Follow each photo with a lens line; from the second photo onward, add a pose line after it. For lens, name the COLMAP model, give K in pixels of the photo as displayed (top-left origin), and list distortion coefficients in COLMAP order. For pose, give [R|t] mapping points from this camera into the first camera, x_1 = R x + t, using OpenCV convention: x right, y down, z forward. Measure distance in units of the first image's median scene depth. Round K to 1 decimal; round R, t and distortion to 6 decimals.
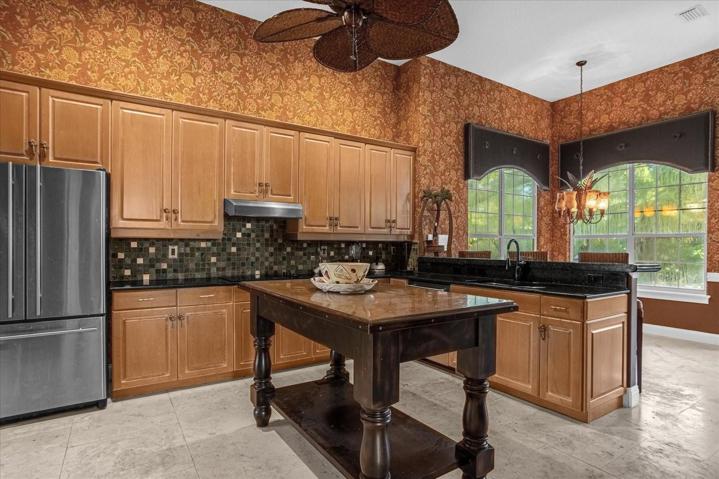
lens RADIAL K [[385.0, 0, 363.9], [0, 385.0, 244.9], [0, 0, 1]] dist [-0.006016, 0.000697]
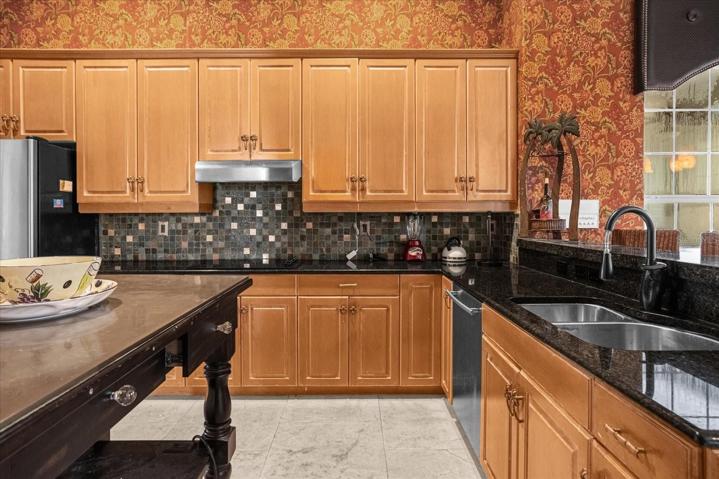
lens RADIAL K [[431.6, 0, 359.7], [0, 431.6, 215.7], [0, 0, 1]] dist [-0.009670, 0.005893]
pose [[0.842963, -0.005895, -0.537939, 0.342324], [0.006943, 0.999976, -0.000078, -0.006498], [0.537926, -0.003669, 0.842984, 0.390934]]
